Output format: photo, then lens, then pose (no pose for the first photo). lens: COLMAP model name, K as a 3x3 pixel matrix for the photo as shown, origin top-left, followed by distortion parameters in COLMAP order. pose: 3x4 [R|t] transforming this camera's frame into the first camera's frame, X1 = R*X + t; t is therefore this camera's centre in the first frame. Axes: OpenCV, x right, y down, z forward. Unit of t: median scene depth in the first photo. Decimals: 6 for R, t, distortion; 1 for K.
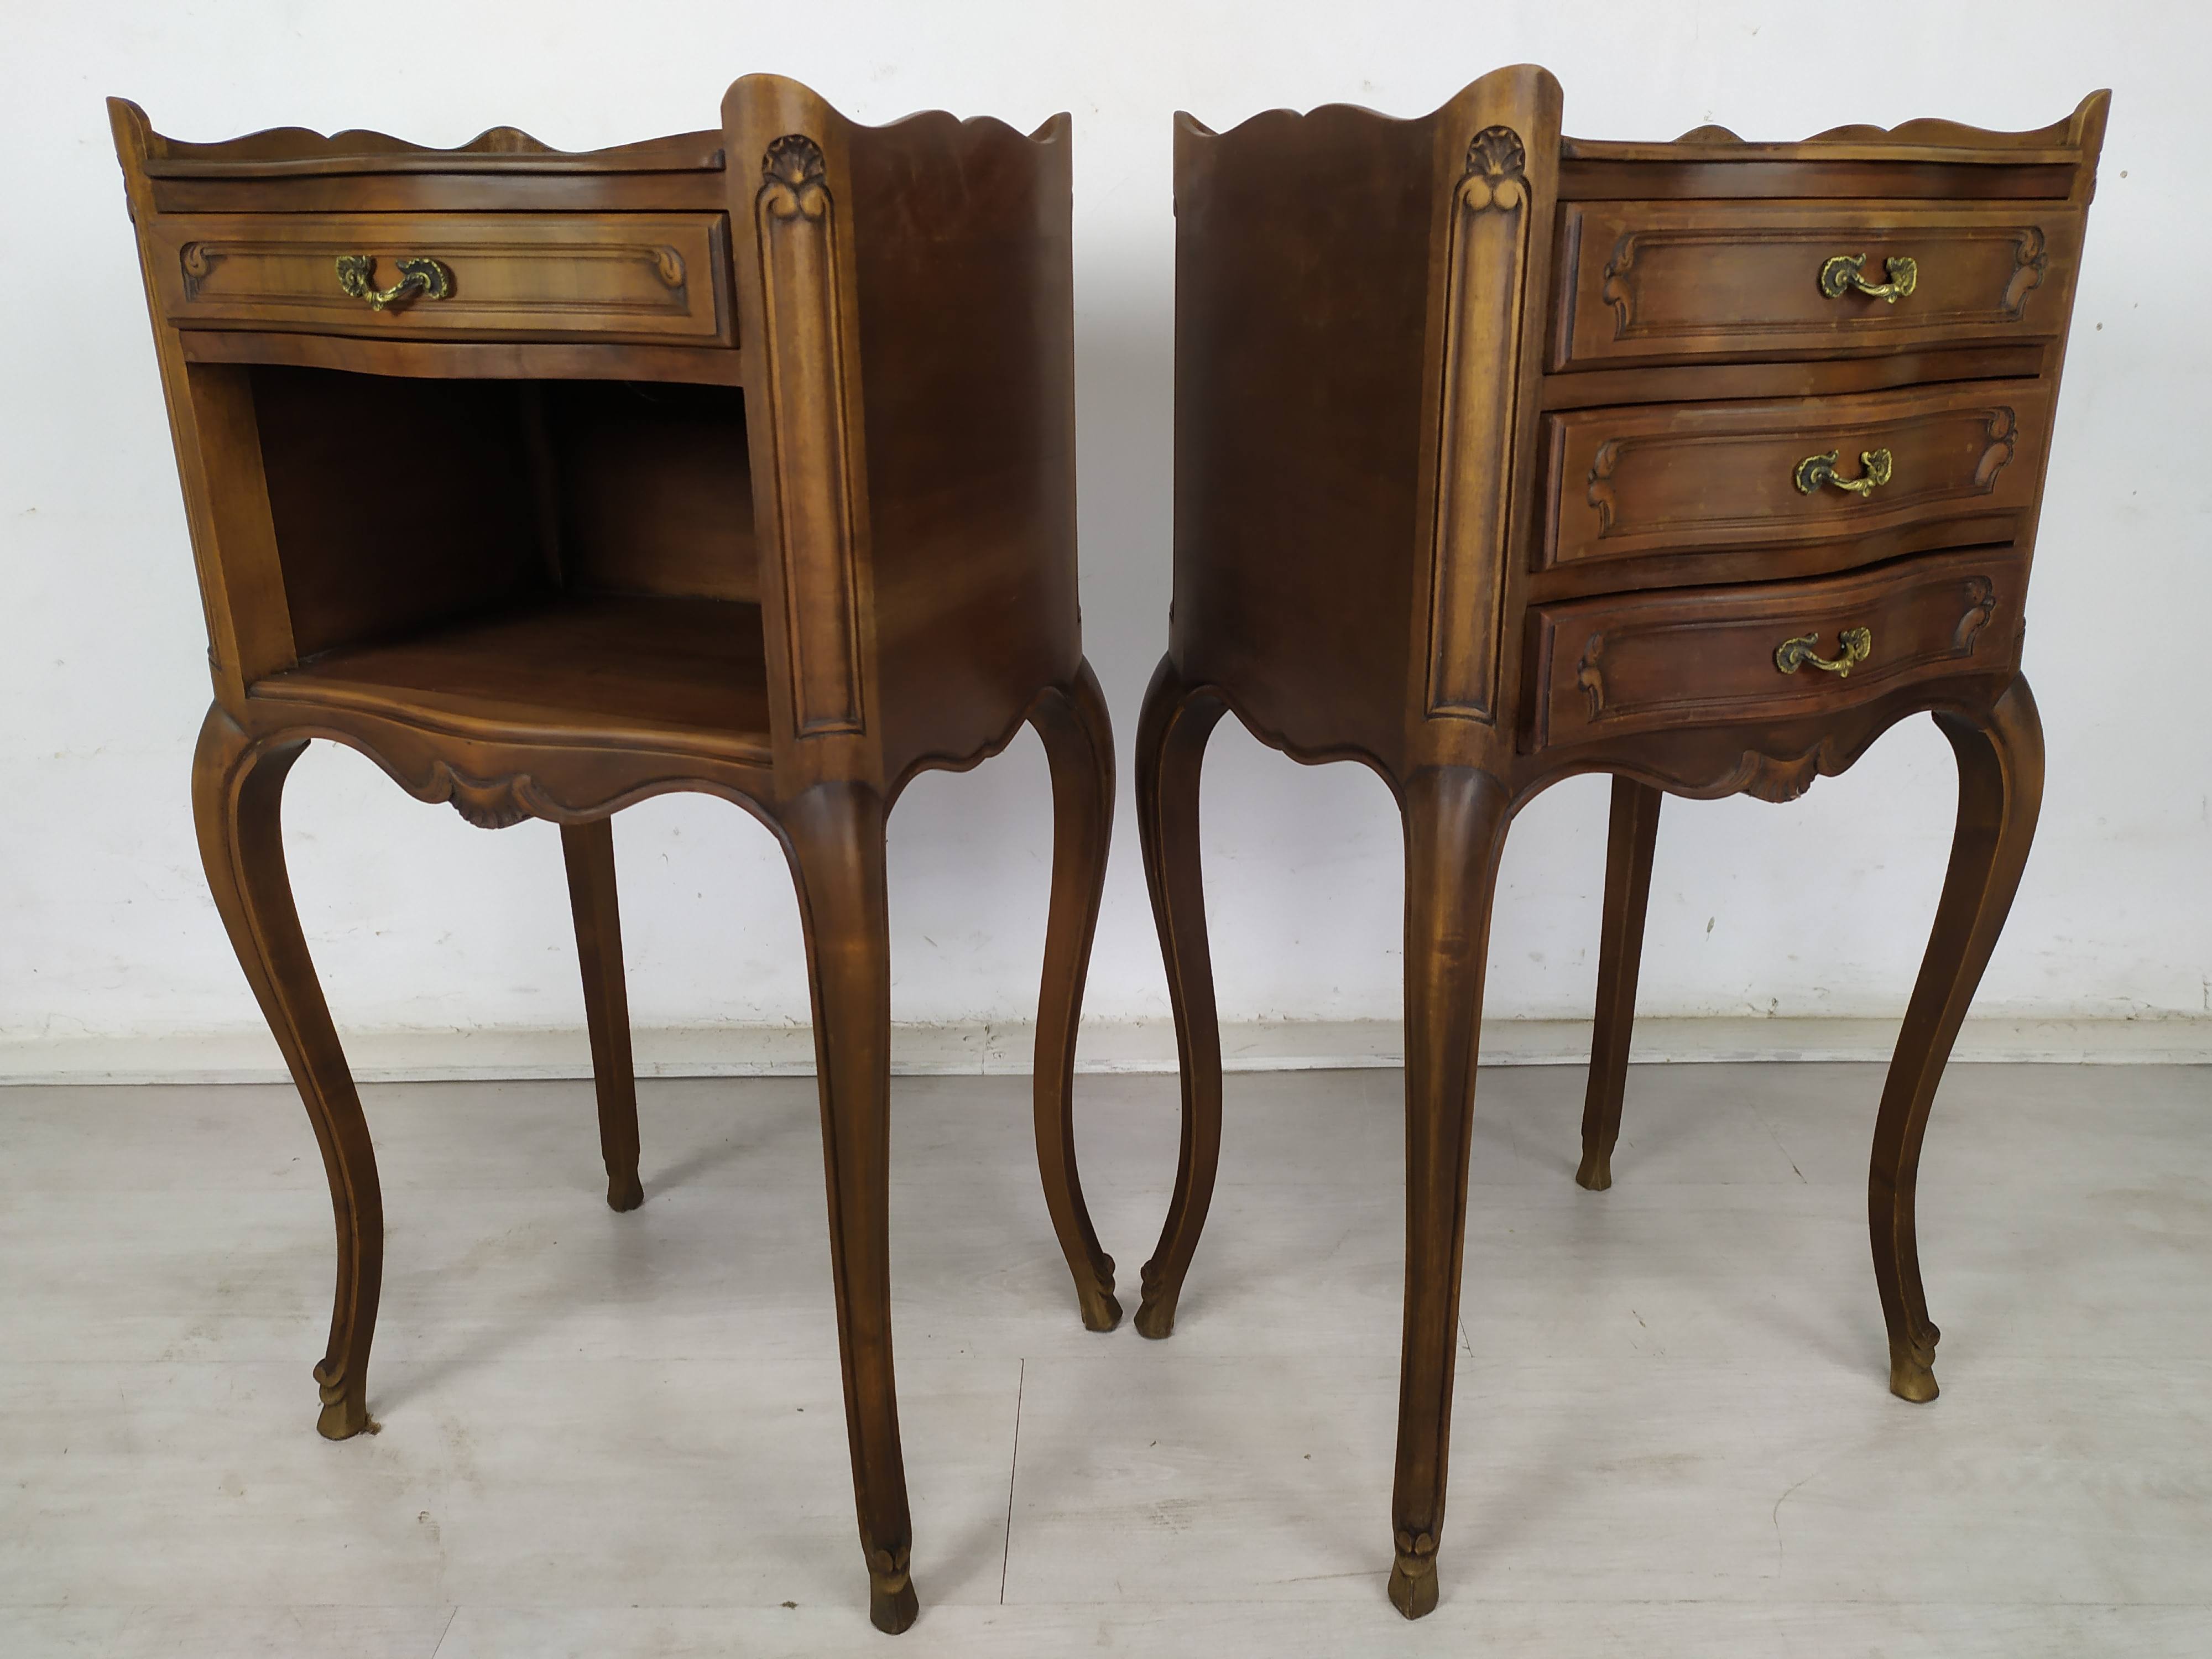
lens RADIAL K [[1797.9, 0, 1109.4], [0, 1797.9, 916.4], [0, 0, 1]] dist [0.099709, -0.176337]
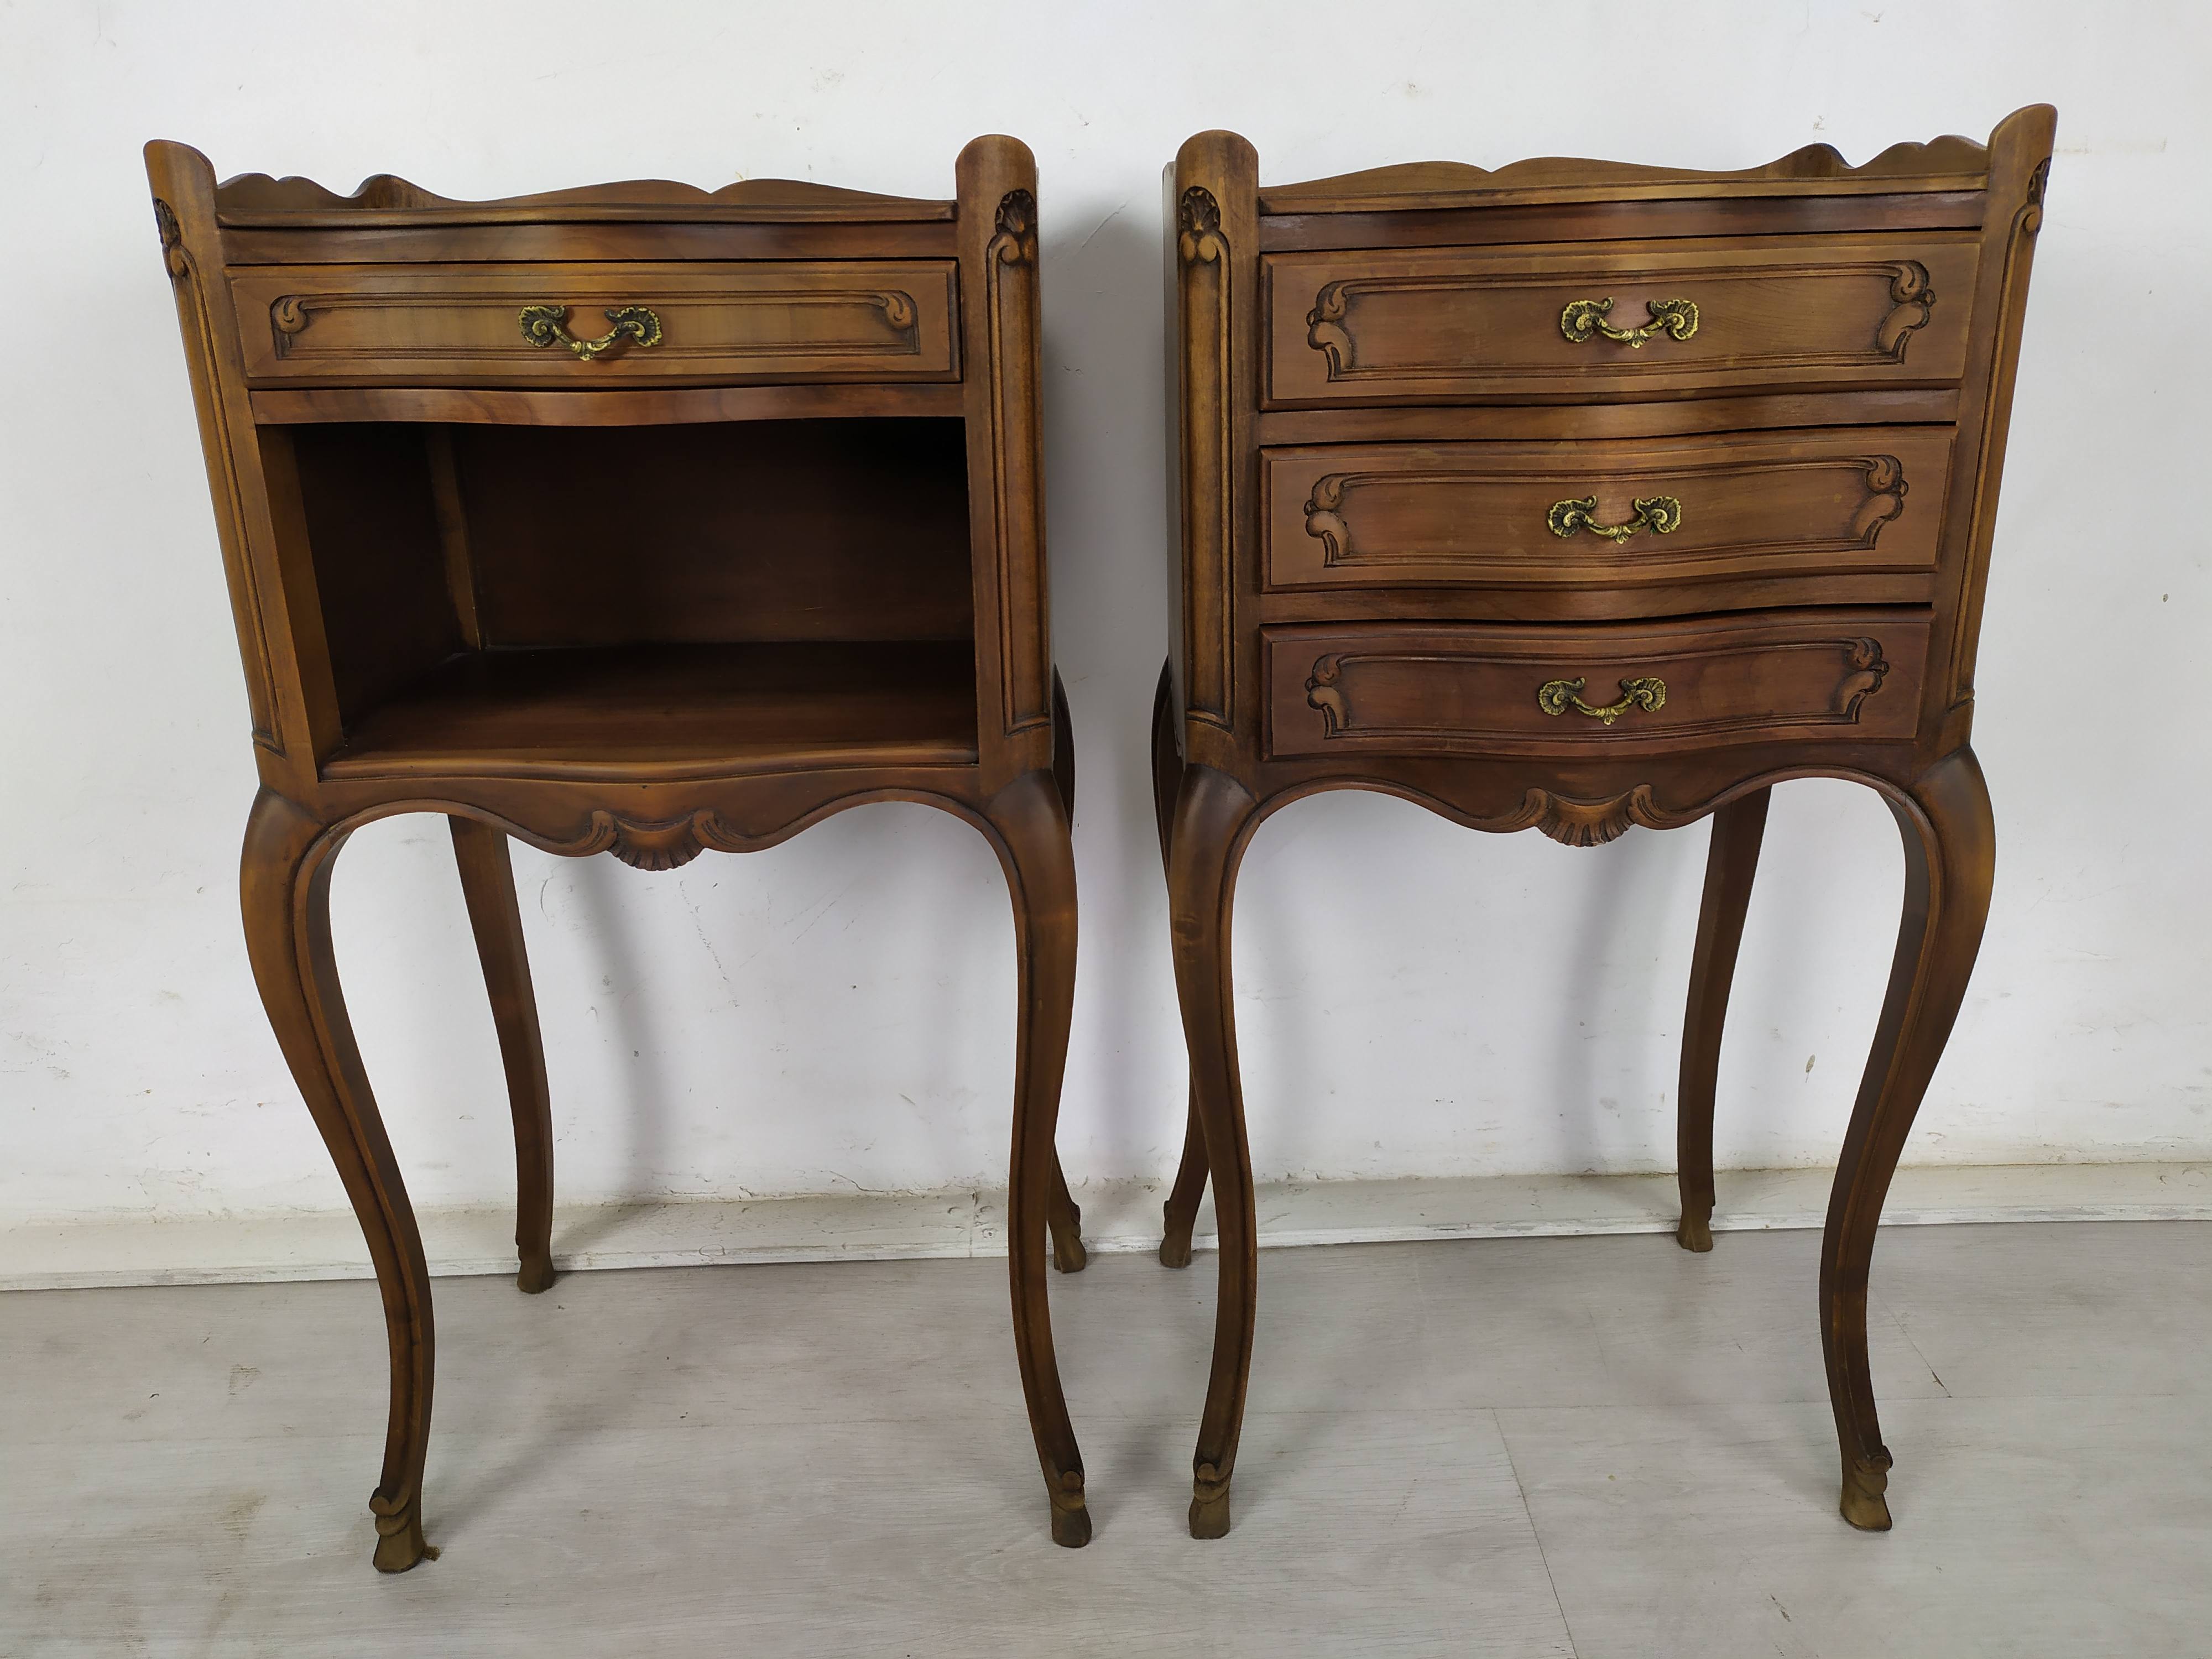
lens RADIAL K [[1797.9, 0, 1109.4], [0, 1797.9, 916.4], [0, 0, 1]] dist [0.099709, -0.176337]
pose [[0.883690, 0.153299, -0.442257, 0.656634], [-0.147404, 0.987916, 0.047906, -0.037463], [0.444257, 0.022856, 0.895608, -0.002319]]
